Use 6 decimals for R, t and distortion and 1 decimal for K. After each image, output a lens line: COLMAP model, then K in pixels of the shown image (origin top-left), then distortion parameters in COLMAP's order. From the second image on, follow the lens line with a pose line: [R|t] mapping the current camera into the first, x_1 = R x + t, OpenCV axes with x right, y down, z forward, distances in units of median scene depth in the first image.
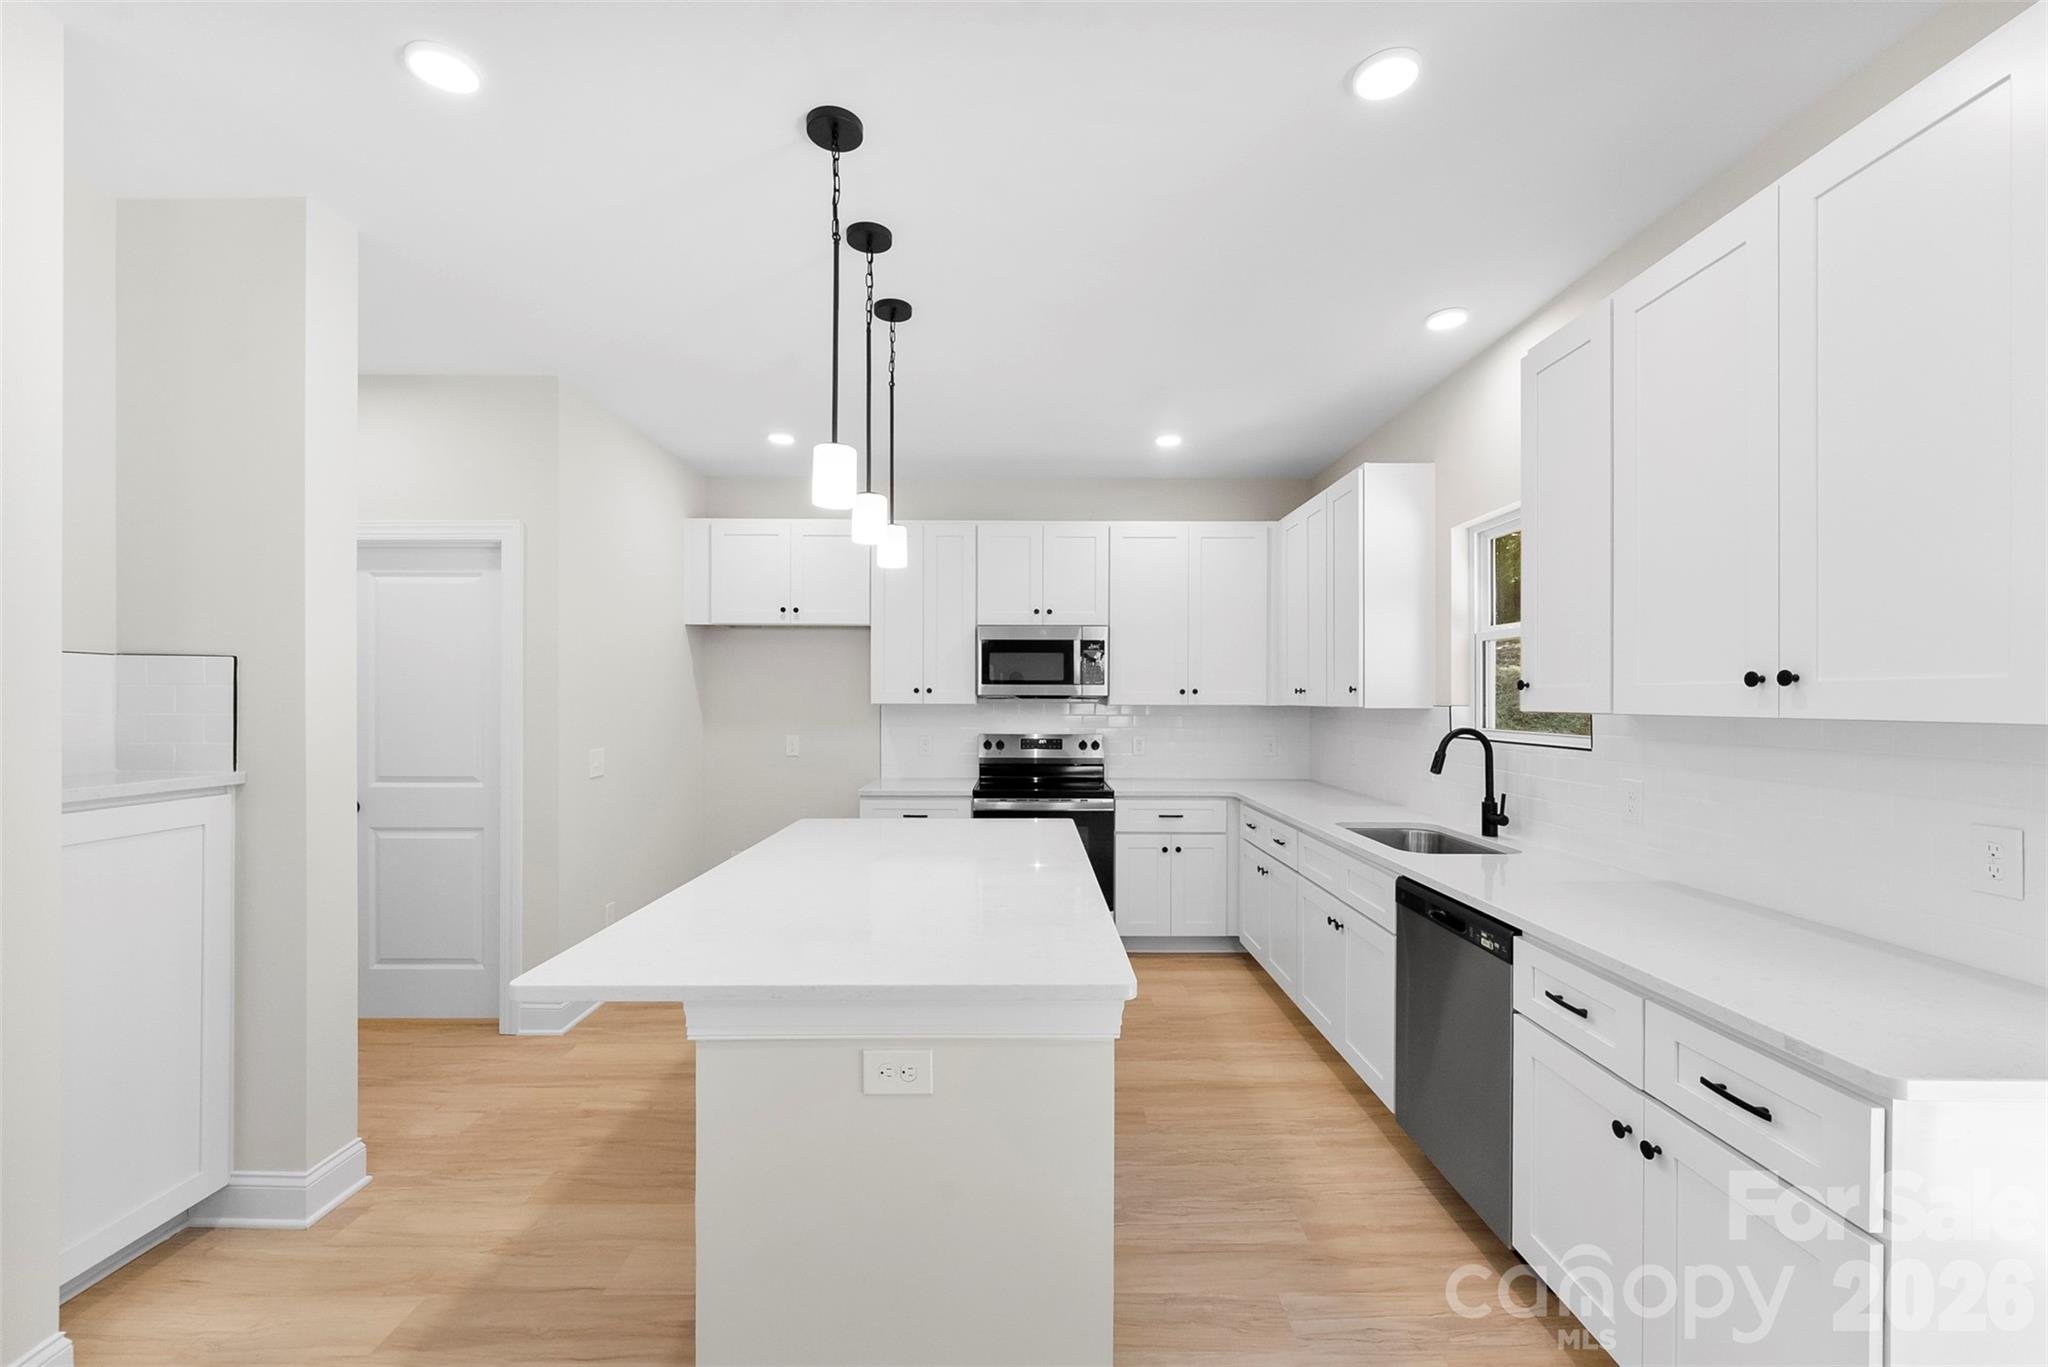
lens RADIAL K [[829.7, 0, 1026.9], [0, 829.7, 696.8], [0, 0, 1]] dist [0.000360, 0.000253]
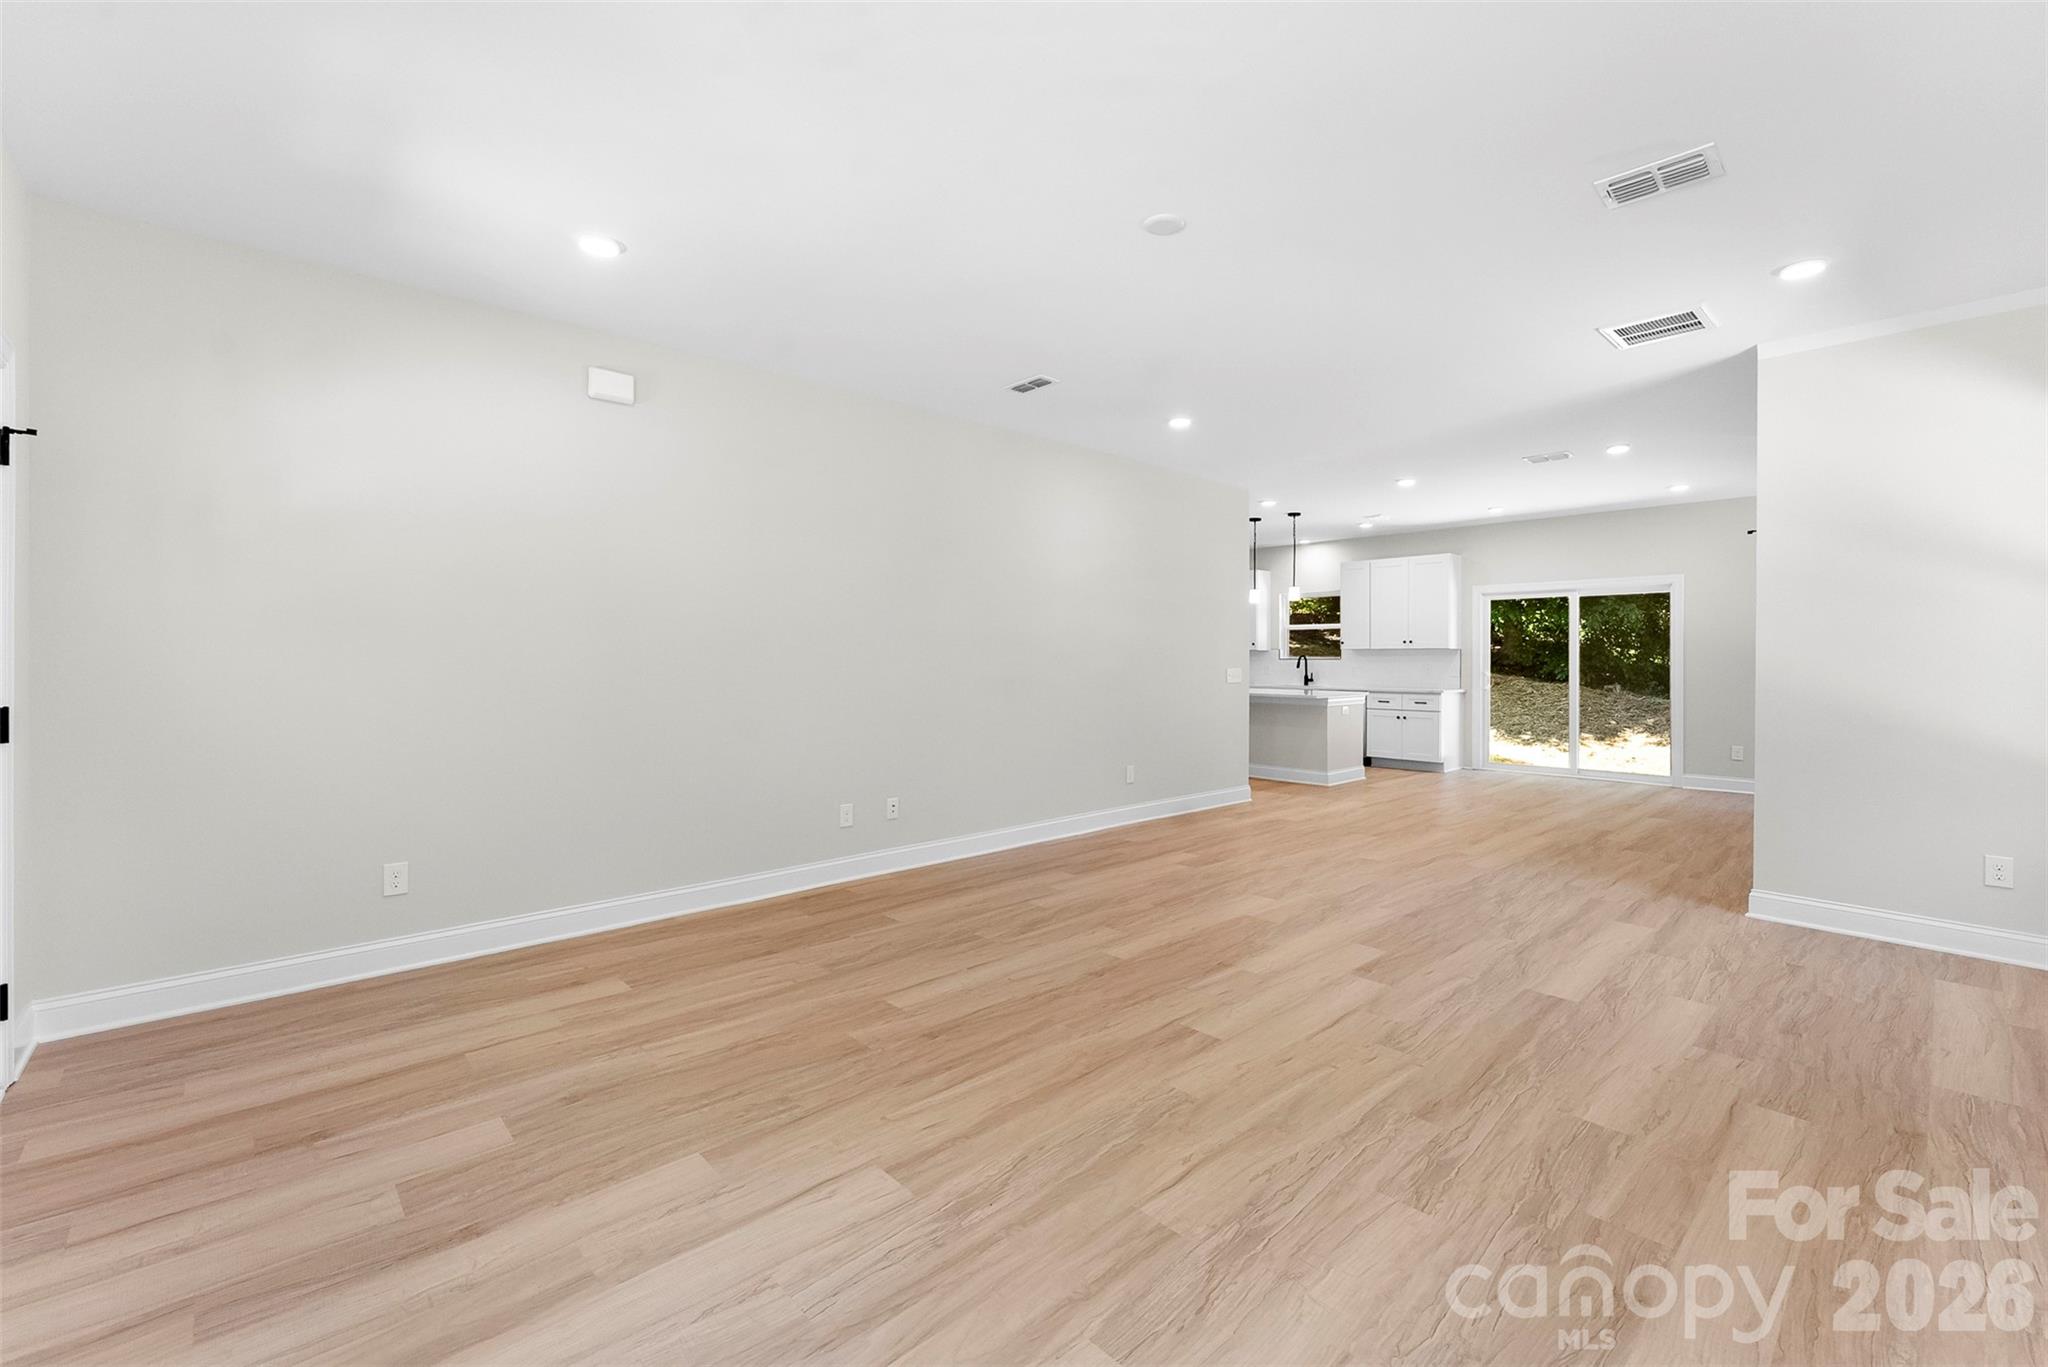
lens RADIAL K [[860.9, 0, 1034.8], [0, 860.9, 663.3], [0, 0, 1]] dist [-0.001144, -0.000370]
pose [[0.734152, -0.005370, 0.678964, -2.036512], [-0.000750, 0.999962, 0.008720, 0.029449], [-0.678985, -0.006911, 0.734120, -0.672962]]
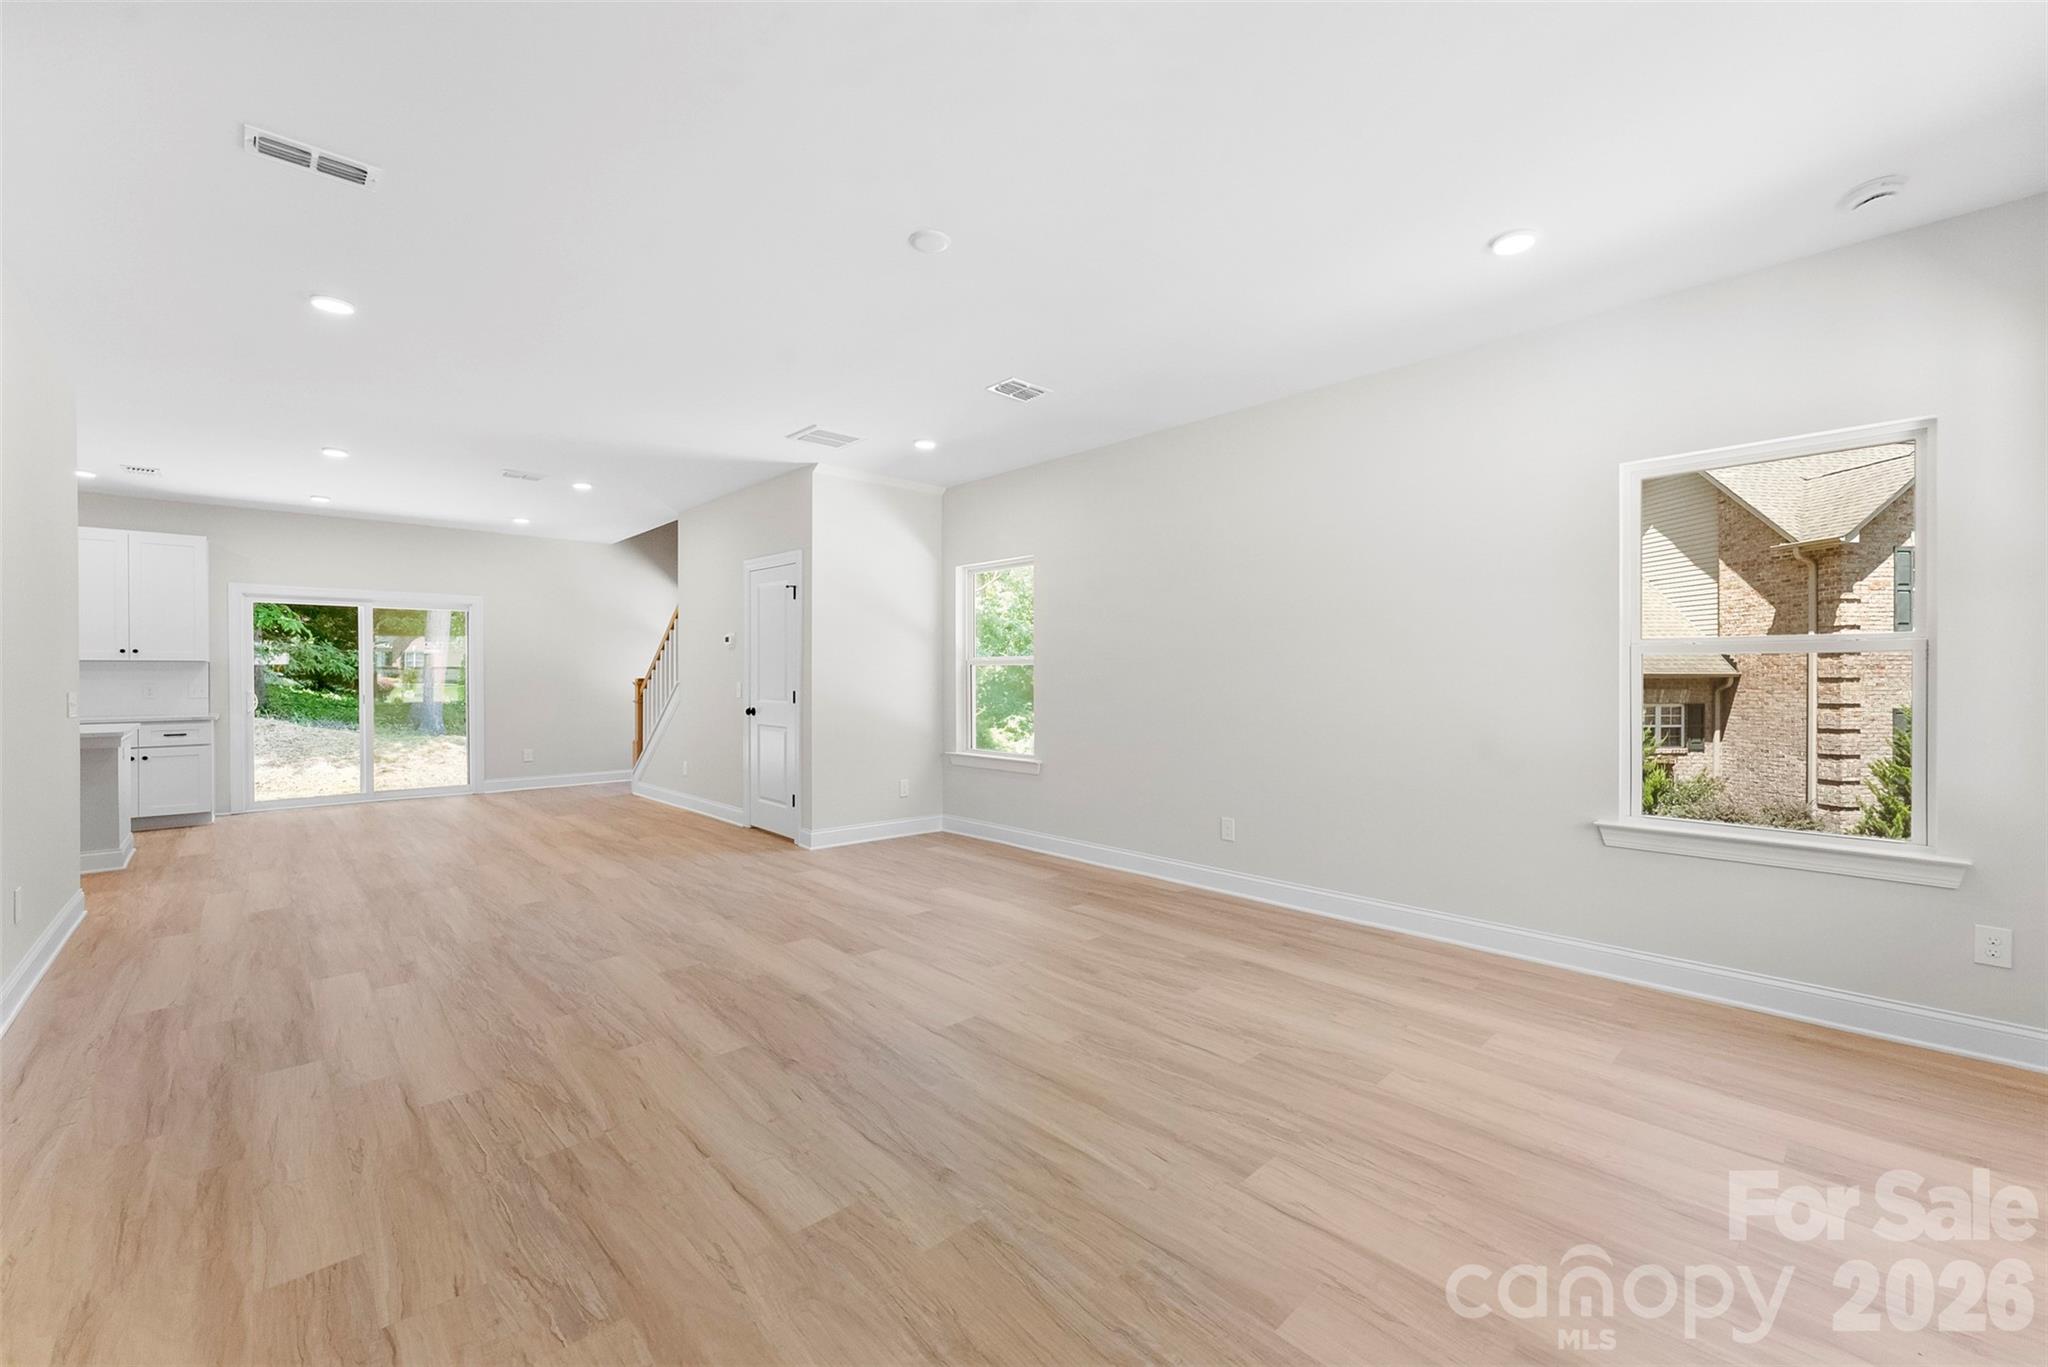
lens RADIAL K [[829.1, 0, 1022.3], [0, 829.1, 681.3], [0, 0, 1]] dist [-0.001695, -0.000160]
pose [[-0.677578, -0.008906, 0.735397, -2.031674], [-0.002374, 0.999948, 0.009922, 0.029574], [-0.735447, 0.004978, -0.677564, 0.193382]]
